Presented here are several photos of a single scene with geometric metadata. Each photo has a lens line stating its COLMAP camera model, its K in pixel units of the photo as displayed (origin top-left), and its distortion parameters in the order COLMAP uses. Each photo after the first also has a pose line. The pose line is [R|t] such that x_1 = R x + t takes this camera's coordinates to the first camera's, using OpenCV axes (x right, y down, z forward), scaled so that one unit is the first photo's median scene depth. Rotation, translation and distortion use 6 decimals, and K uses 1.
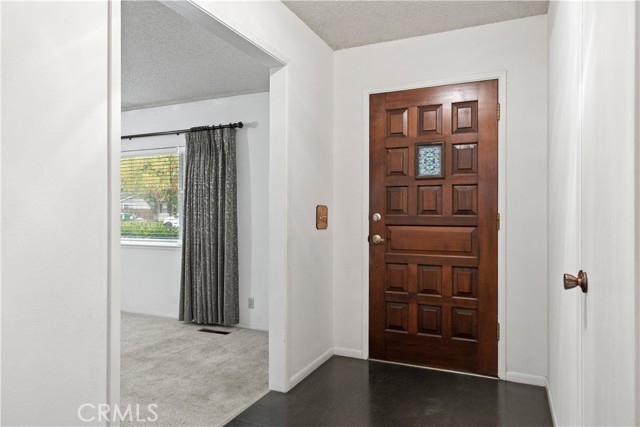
lens RADIAL K [[418.2, 0, 334.5], [0, 418.2, 214.7], [0, 0, 1]] dist [-0.003840, -0.000032]
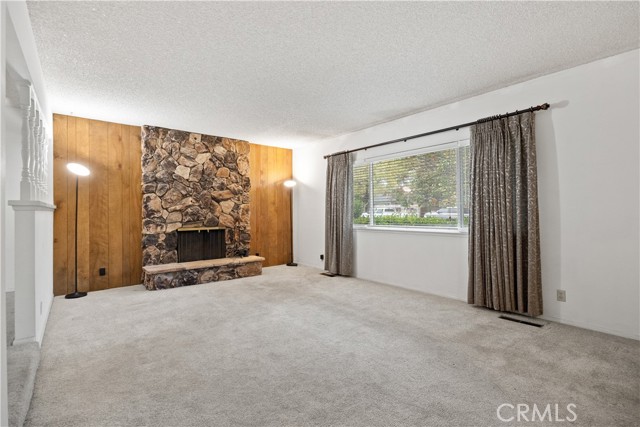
lens RADIAL K [[296.9, 0, 326.5], [0, 296.9, 209.3], [0, 0, 1]] dist [-0.011815, 0.002912]
pose [[0.899683, -0.014774, -0.436294, -0.376422], [0.010989, 0.999877, -0.011199, 0.020388], [0.436406, 0.005282, 0.899734, 0.176904]]
